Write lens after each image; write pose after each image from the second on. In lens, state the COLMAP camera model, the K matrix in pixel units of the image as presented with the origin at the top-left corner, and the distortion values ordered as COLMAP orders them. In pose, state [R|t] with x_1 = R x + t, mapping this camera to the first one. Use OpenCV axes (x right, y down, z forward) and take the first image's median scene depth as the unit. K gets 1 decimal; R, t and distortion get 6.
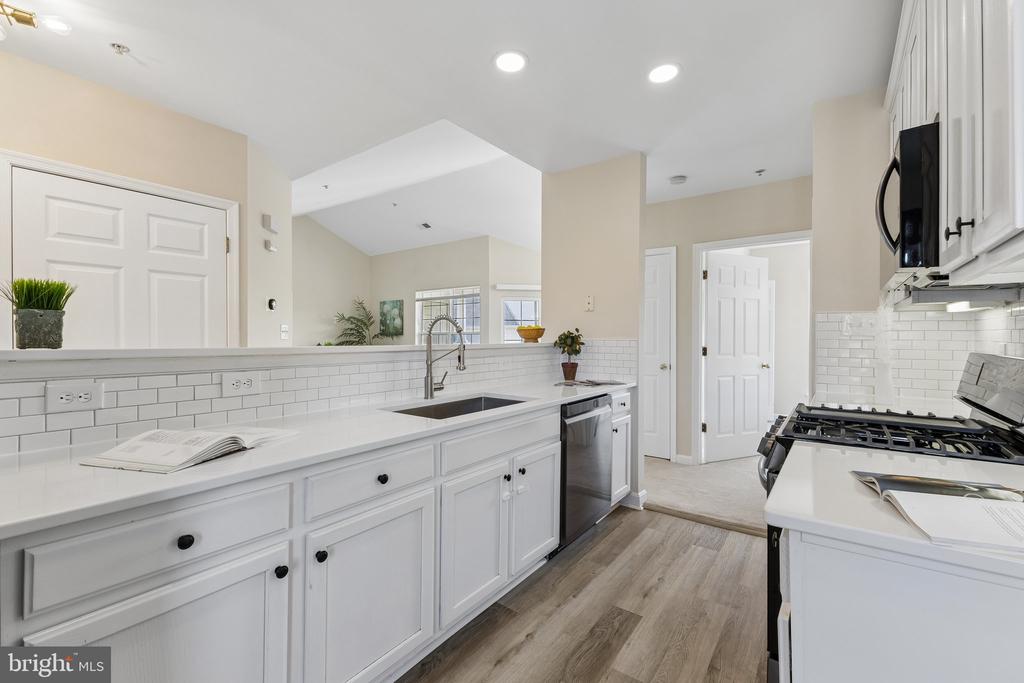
lens RADIAL K [[439.5, 0, 515.5], [0, 439.5, 341.0], [0, 0, 1]] dist [0.009429, -0.000166]
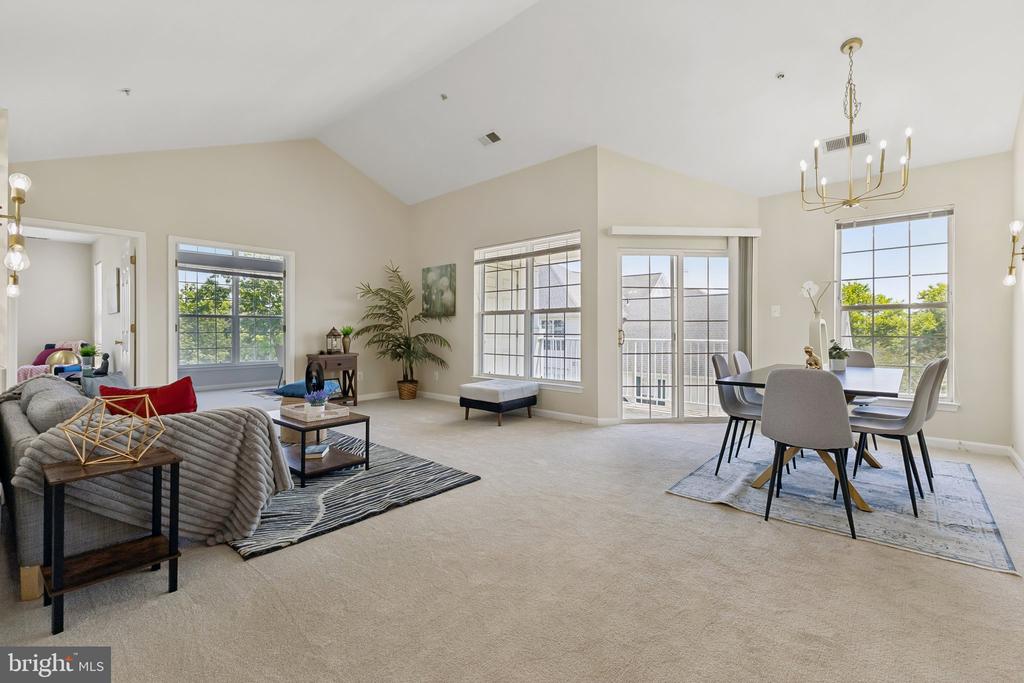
lens RADIAL K [[439.5, 0, 515.5], [0, 439.5, 341.0], [0, 0, 1]] dist [0.009429, -0.000166]
pose [[0.995335, -0.000044, -0.096484, -0.101145], [0.001821, 0.999830, 0.018332, 0.013390], [0.096467, -0.018423, 0.995166, 0.344265]]
